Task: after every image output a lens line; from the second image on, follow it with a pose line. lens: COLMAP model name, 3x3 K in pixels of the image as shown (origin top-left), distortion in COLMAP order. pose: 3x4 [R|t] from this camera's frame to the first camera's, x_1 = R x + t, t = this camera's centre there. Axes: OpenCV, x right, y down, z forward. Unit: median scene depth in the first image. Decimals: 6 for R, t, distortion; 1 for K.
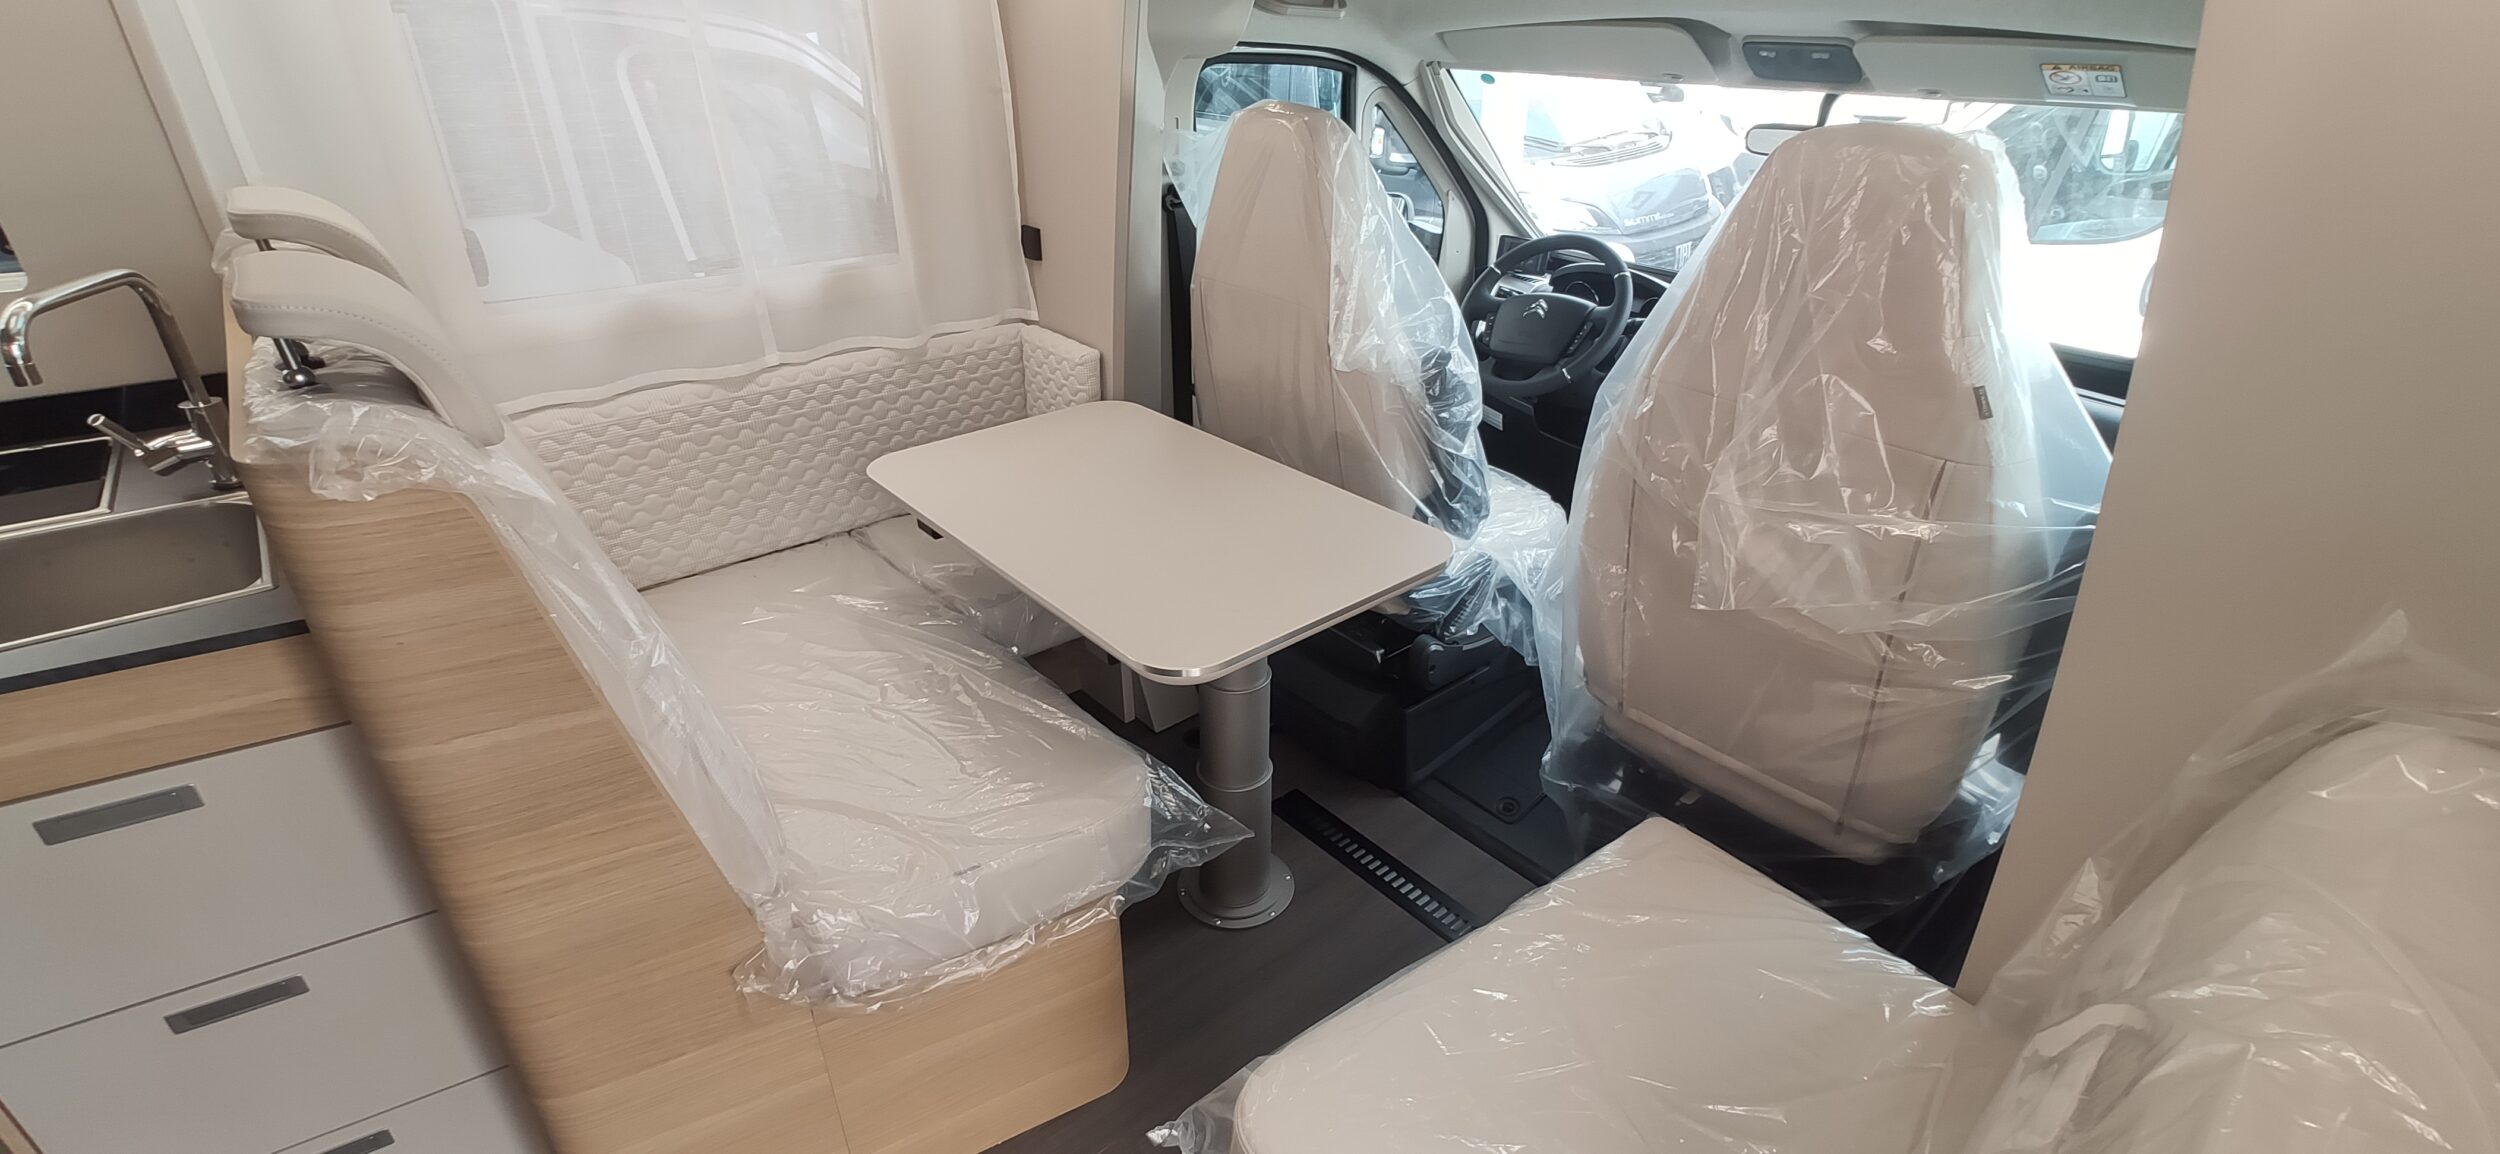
lens RADIAL K [[1095.3, 0, 1256.6], [0, 1095.3, 583.6], [0, 0, 1]] dist [-0.027841, 0.016726]
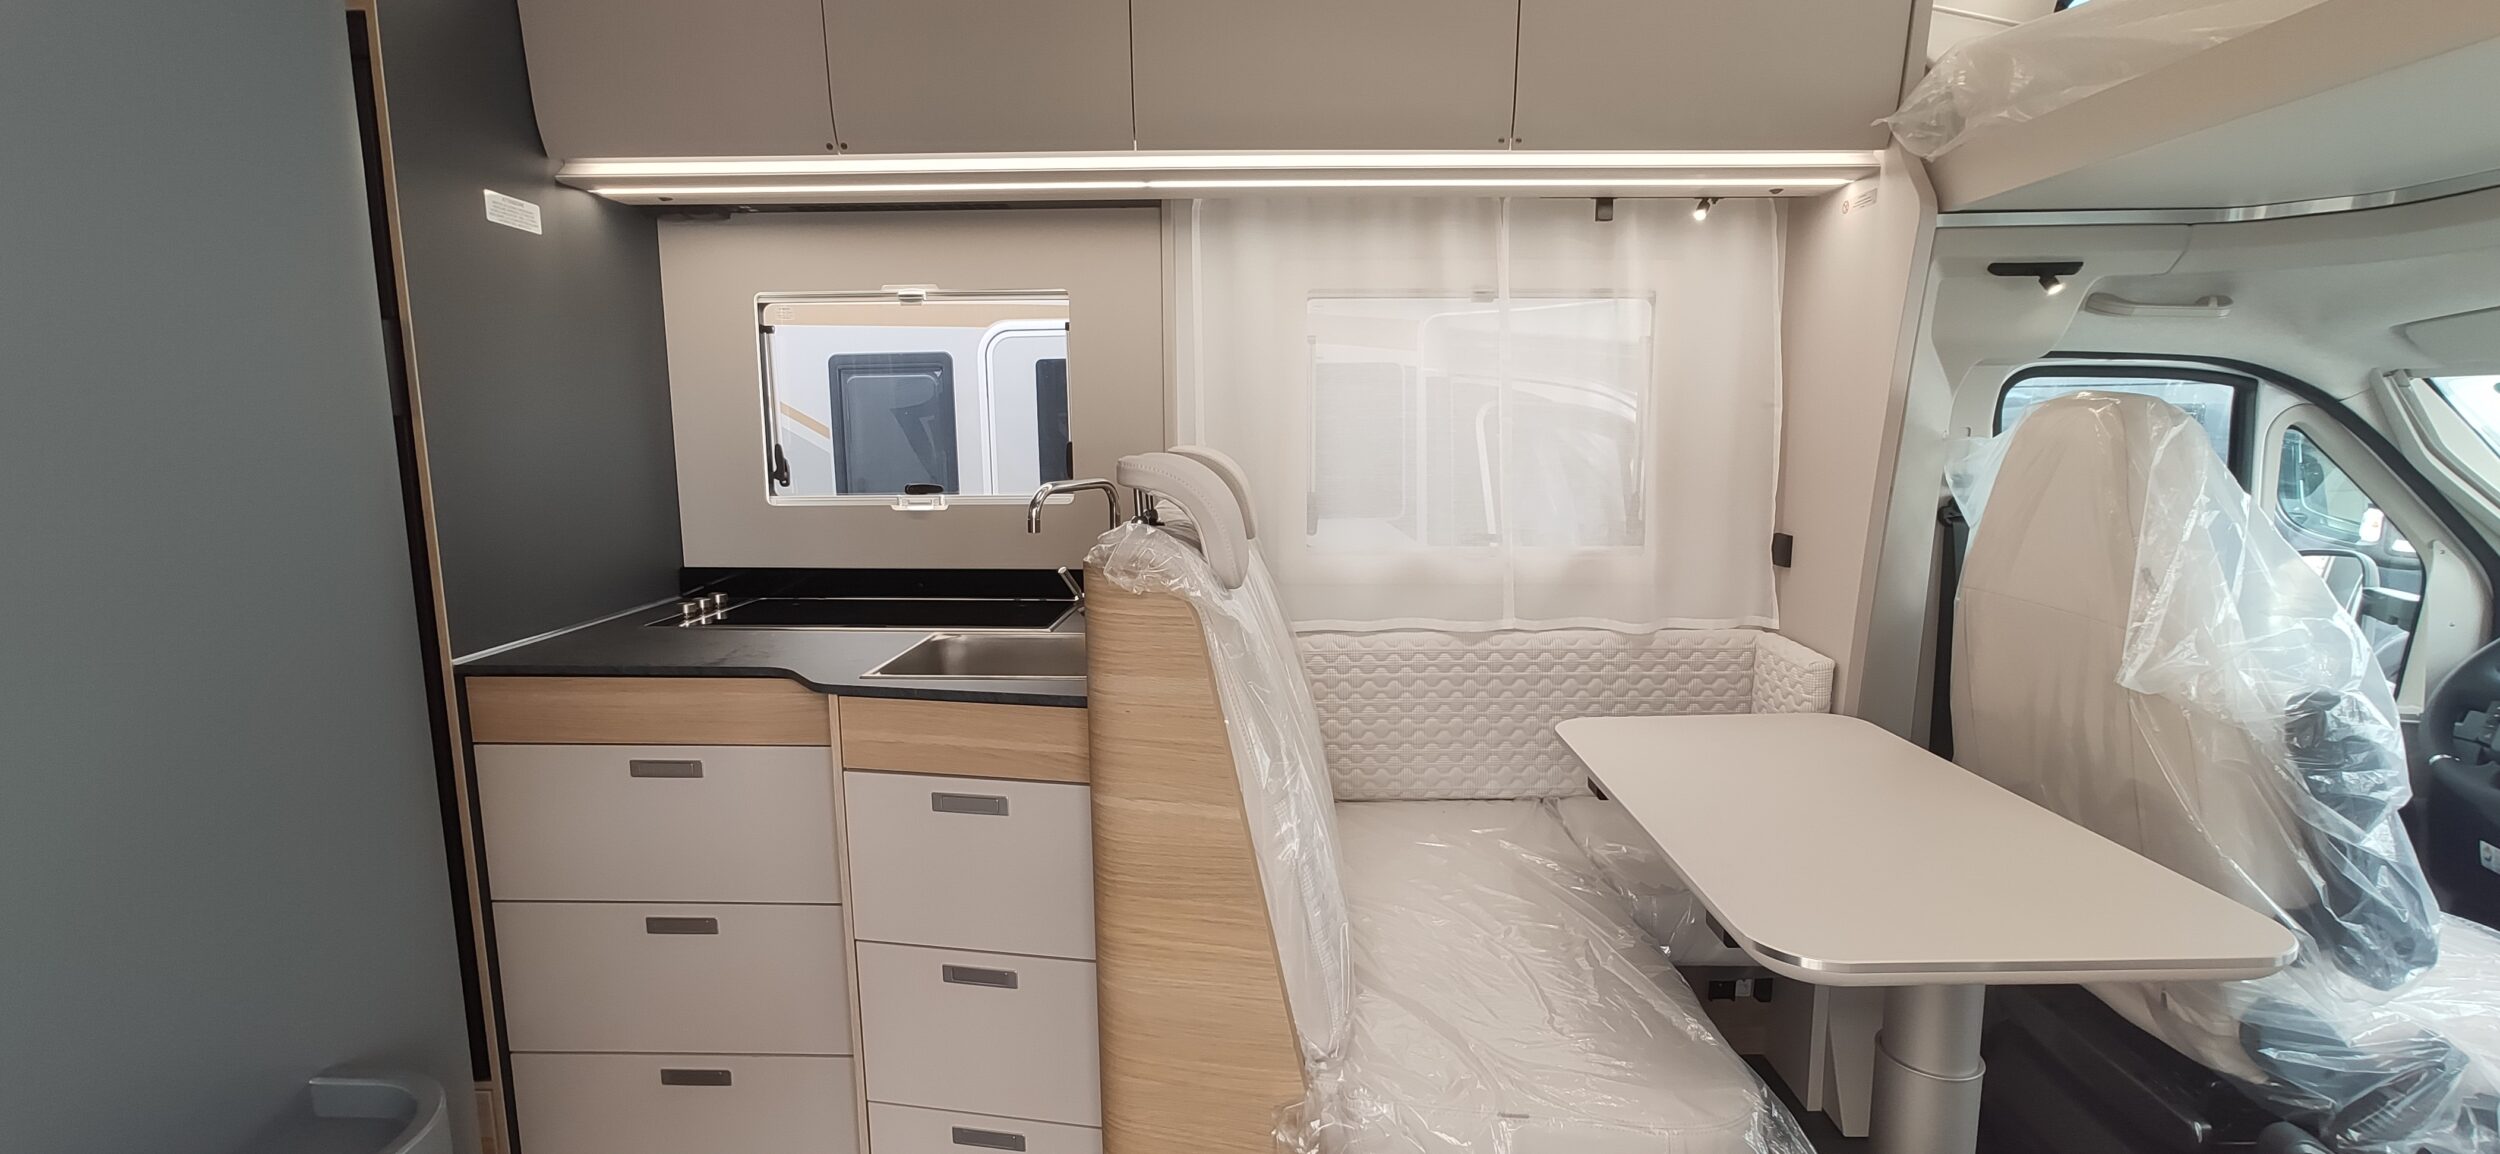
lens RADIAL K [[1095.3, 0, 1256.6], [0, 1095.3, 583.6], [0, 0, 1]] dist [-0.027841, 0.016726]
pose [[0.746270, 0.084228, -0.660293, 0.101081], [-0.296513, 0.930173, -0.216468, 0.077556], [0.595954, 0.357329, 0.719135, 0.037321]]
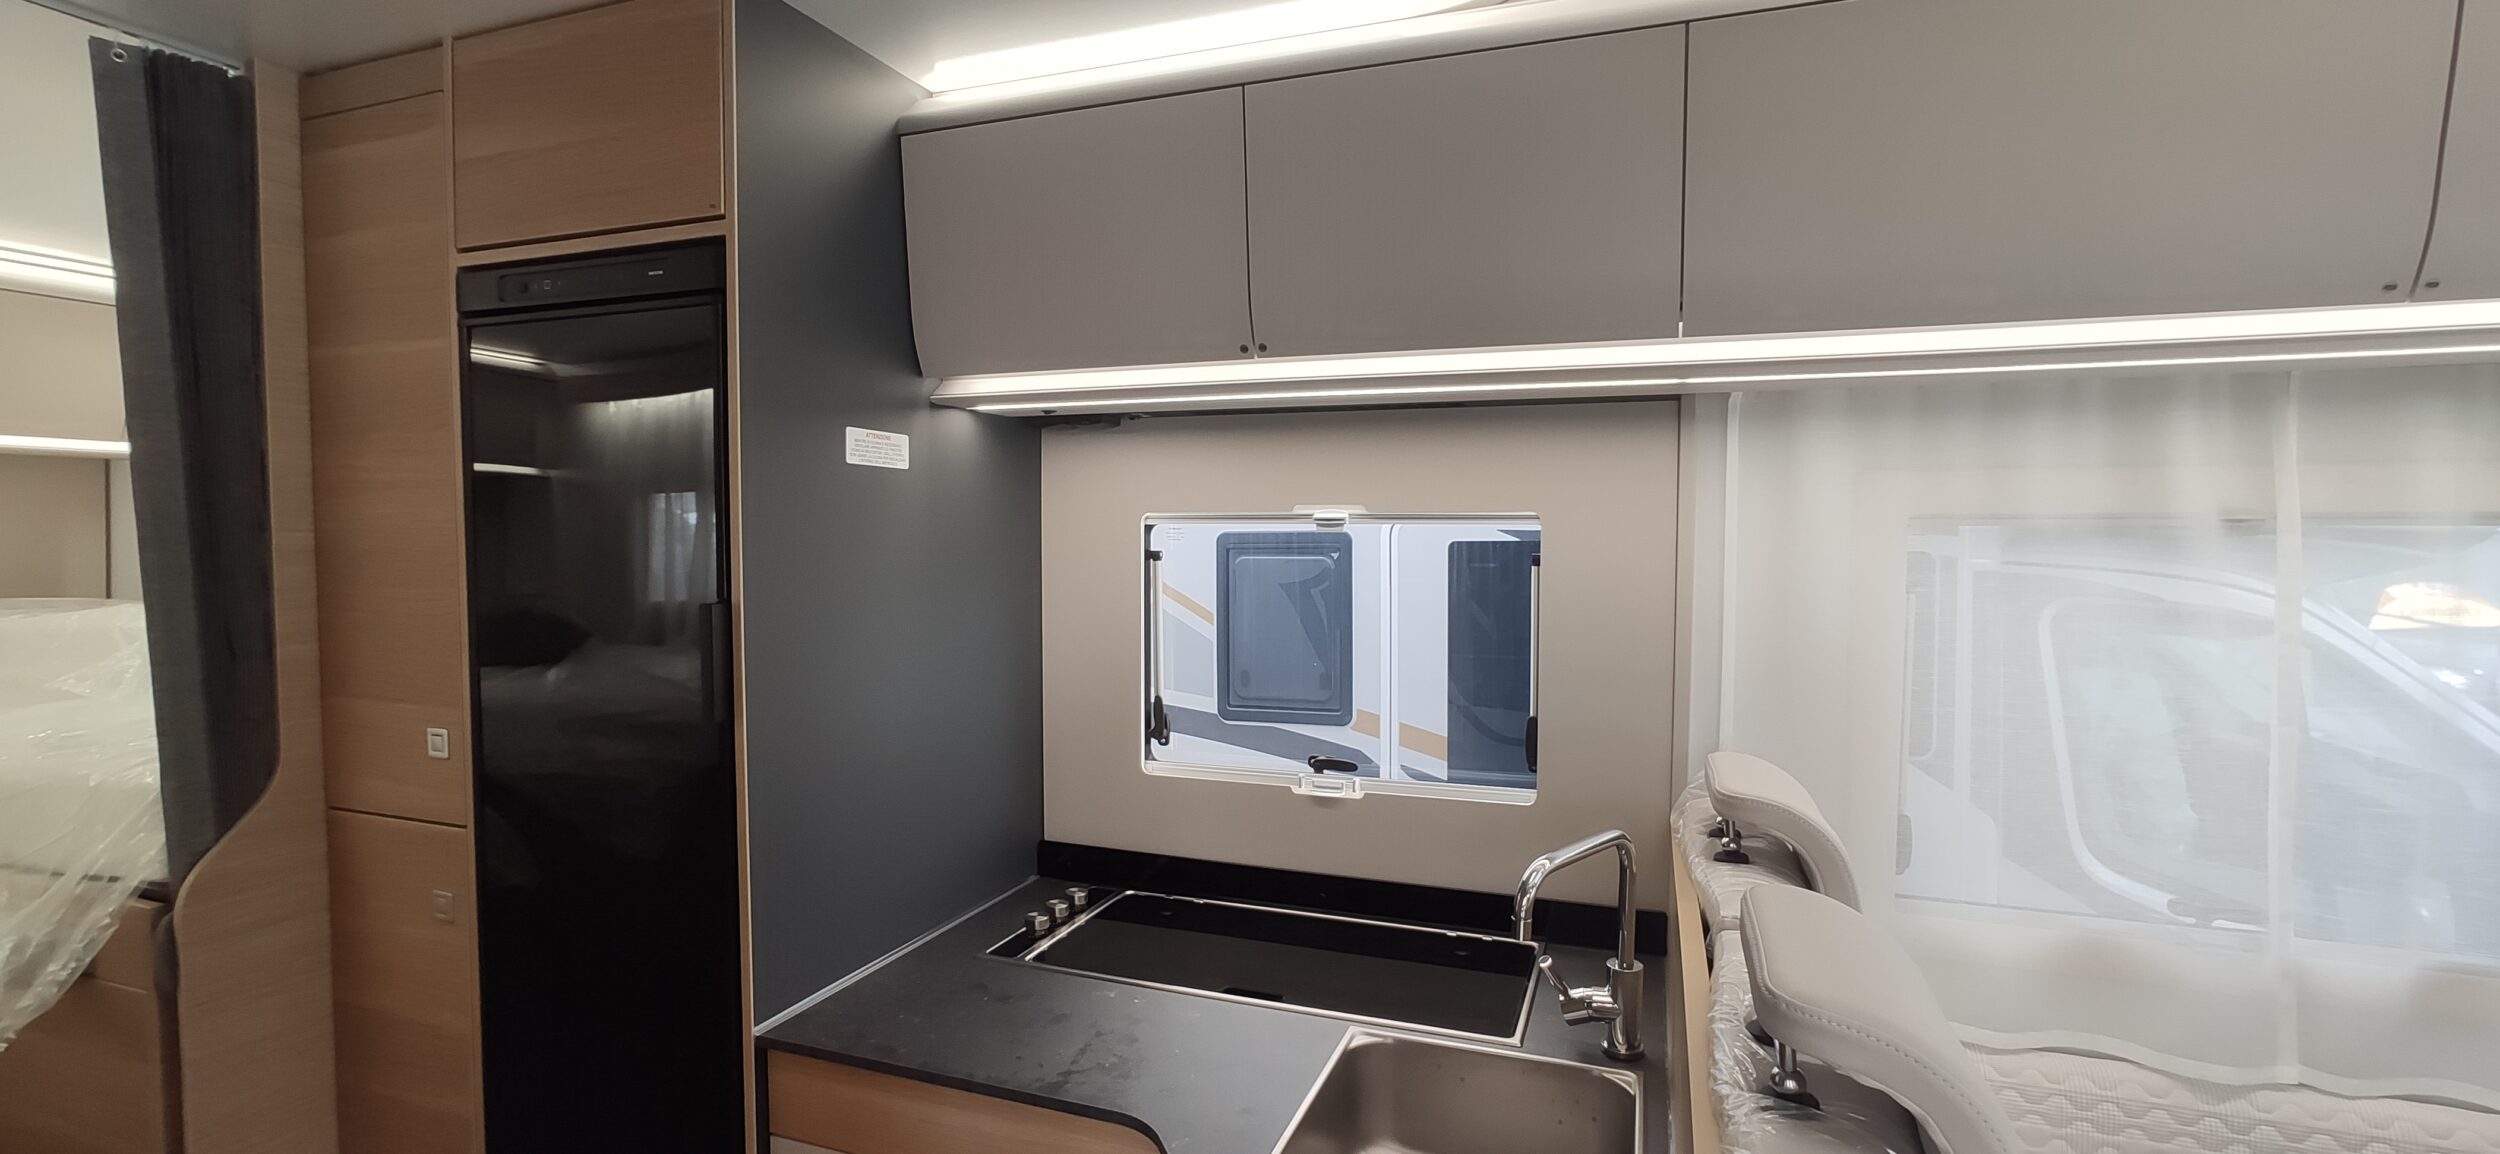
lens RADIAL K [[1095.3, 0, 1256.6], [0, 1095.3, 583.6], [0, 0, 1]] dist [-0.027841, 0.016726]
pose [[0.495290, 0.034717, -0.868034, -0.212402], [-0.399714, 0.896258, -0.192226, -0.105333], [0.771308, 0.442173, 0.457784, 0.108406]]
